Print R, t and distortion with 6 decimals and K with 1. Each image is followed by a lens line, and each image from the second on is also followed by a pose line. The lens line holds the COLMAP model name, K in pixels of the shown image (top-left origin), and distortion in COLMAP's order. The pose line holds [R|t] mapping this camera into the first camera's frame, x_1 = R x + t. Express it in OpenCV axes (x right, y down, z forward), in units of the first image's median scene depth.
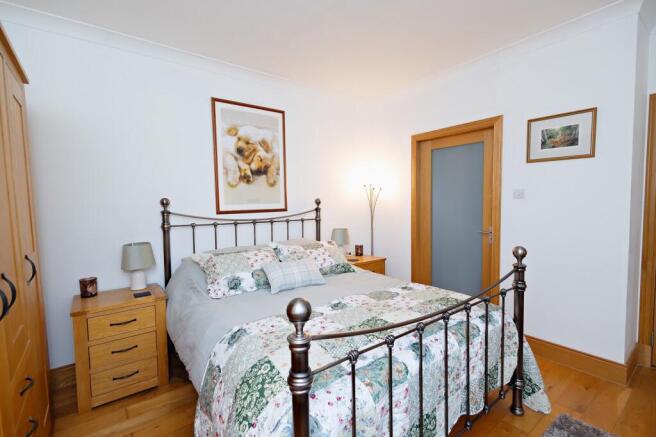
lens RADIAL K [[297.5, 0, 326.4], [0, 297.5, 222.7], [0, 0, 1]] dist [-0.001133, -0.000022]
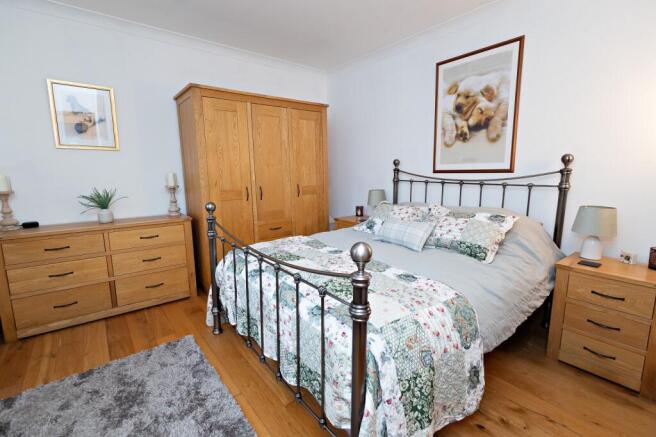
lens RADIAL K [[309.5, 0, 328.0], [0, 309.5, 218.5], [0, 0, 1]] dist [0.003294, 0.000215]
pose [[0.006927, 0.177155, -0.984159, 0.750849], [-0.054882, 0.982766, 0.176518, -0.041388], [0.998469, 0.052790, 0.016530, 0.567962]]
